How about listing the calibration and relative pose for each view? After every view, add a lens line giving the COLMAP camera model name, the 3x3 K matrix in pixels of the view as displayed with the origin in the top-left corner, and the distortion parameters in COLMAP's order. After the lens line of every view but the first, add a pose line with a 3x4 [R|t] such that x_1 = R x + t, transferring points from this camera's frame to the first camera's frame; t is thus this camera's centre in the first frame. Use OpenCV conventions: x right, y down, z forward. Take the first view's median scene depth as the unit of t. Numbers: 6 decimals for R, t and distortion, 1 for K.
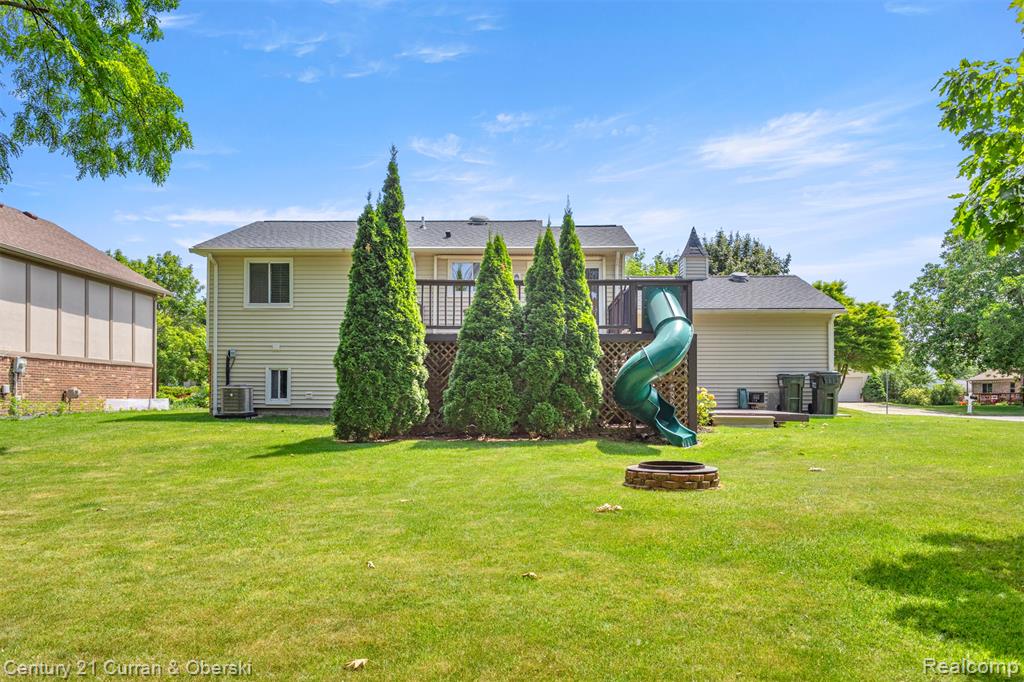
lens RADIAL K [[720.5, 0, 512.0], [0, 720.5, 391.3], [0, 0, 1]] dist [-0.005463, -0.001763]
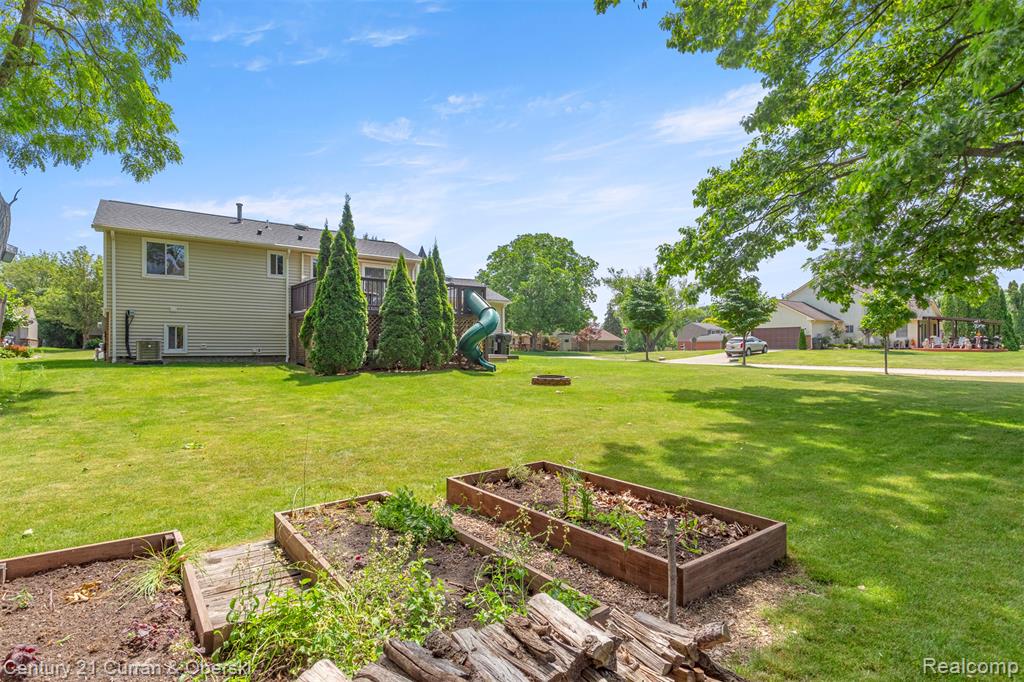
lens RADIAL K [[518.6, 0, 512.0], [0, 518.6, 341.0], [0, 0, 1]] dist [0.000735, 0.000193]
pose [[0.786543, 0.003496, 0.617526, -0.451100], [-0.003400, 0.999993, -0.001331, -0.005157], [-0.617526, -0.001053, 0.786550, -0.122227]]
